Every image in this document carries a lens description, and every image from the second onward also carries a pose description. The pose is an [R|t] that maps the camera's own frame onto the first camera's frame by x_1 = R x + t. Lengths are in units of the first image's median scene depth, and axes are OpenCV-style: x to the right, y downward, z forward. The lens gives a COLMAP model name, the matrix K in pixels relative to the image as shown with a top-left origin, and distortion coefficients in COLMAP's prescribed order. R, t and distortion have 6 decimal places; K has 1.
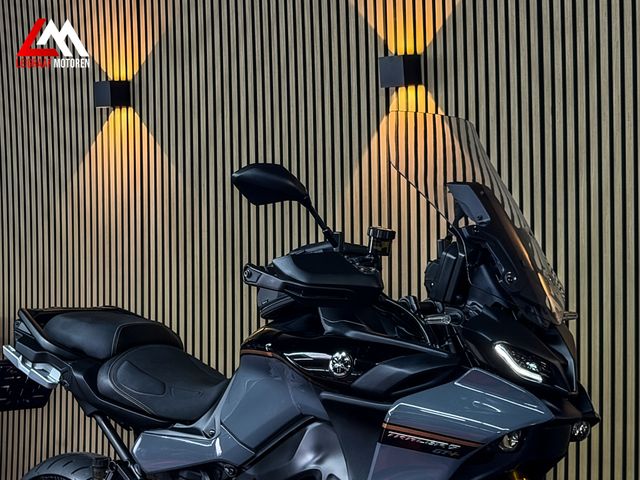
lens RADIAL K [[1423.6, 0, 320.0], [0, 1423.6, 244.0], [0, 0, 1]] dist [0.146411, 0.000000]
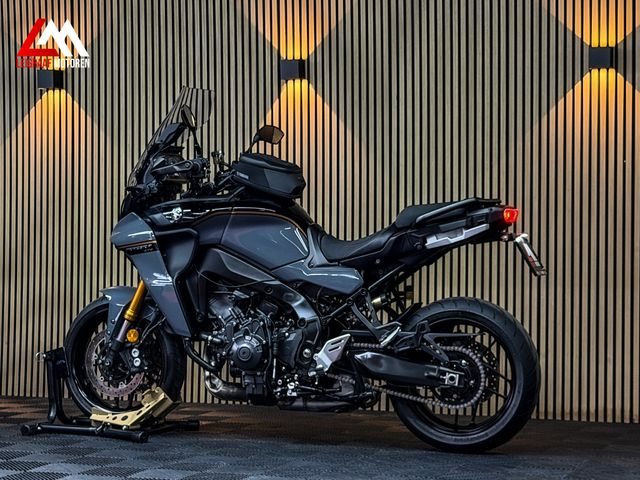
lens RADIAL K [[1422.0, 0, 322.9], [0, 1422.0, 246.5], [0, 0, 1]] dist [0.147131, 0.000000]
pose [[0.940667, 0.010947, 0.339155, -0.436502], [-0.000387, 0.999513, -0.031188, 0.119084], [-0.339331, 0.029206, 0.940213, -0.460182]]
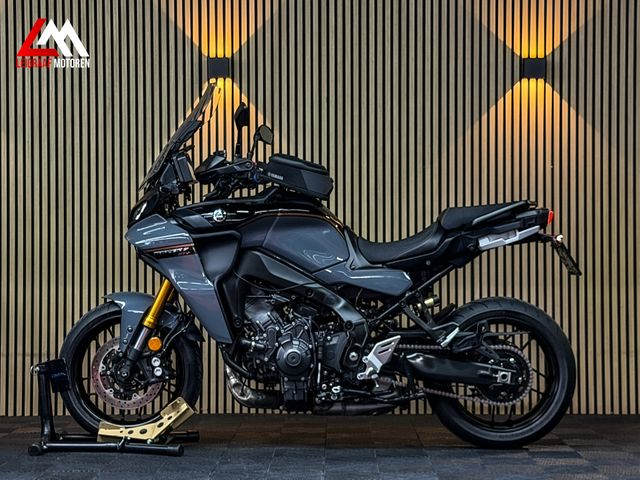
lens RADIAL K [[1423.6, 0, 311.4], [0, 1423.6, 241.5], [0, 0, 1]] dist [0.146411, 0.000000]
pose [[0.772792, 0.008577, 0.634601, -0.827630], [0.016528, 0.999298, -0.033633, 0.115185], [-0.634444, 0.036480, 0.772108, -0.222674]]
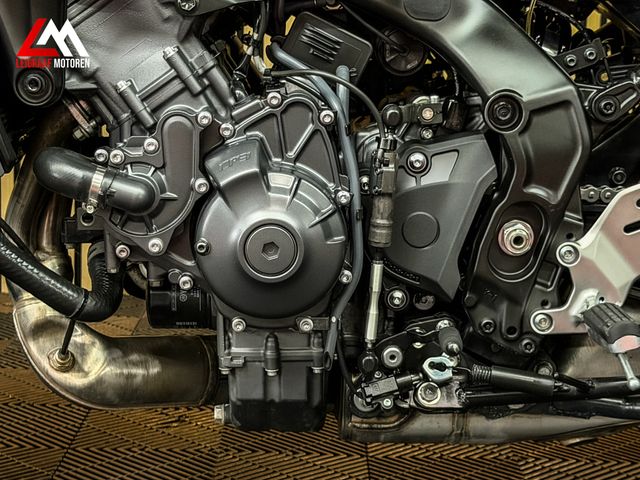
lens RADIAL K [[1422.0, 0, 320.5], [0, 1422.0, 242.9], [0, 0, 1]] dist [0.147131, 0.000000]
pose [[0.759156, -0.088121, 0.644916, -0.256967], [-0.013155, 0.988514, 0.150555, 0.129528], [-0.650775, -0.122779, 0.749277, 0.492147]]
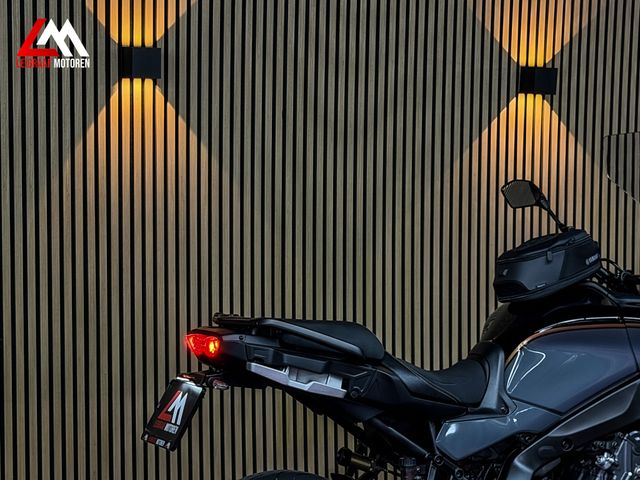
lens RADIAL K [[1423.6, 0, 312.8], [0, 1423.6, 258.8], [0, 0, 1]] dist [0.146411, 0.000000]
pose [[0.389654, -0.044906, 0.919866, -0.815993], [0.026399, 0.998945, 0.037584, -0.019922], [-0.920583, 0.009639, 0.390428, 0.507514]]
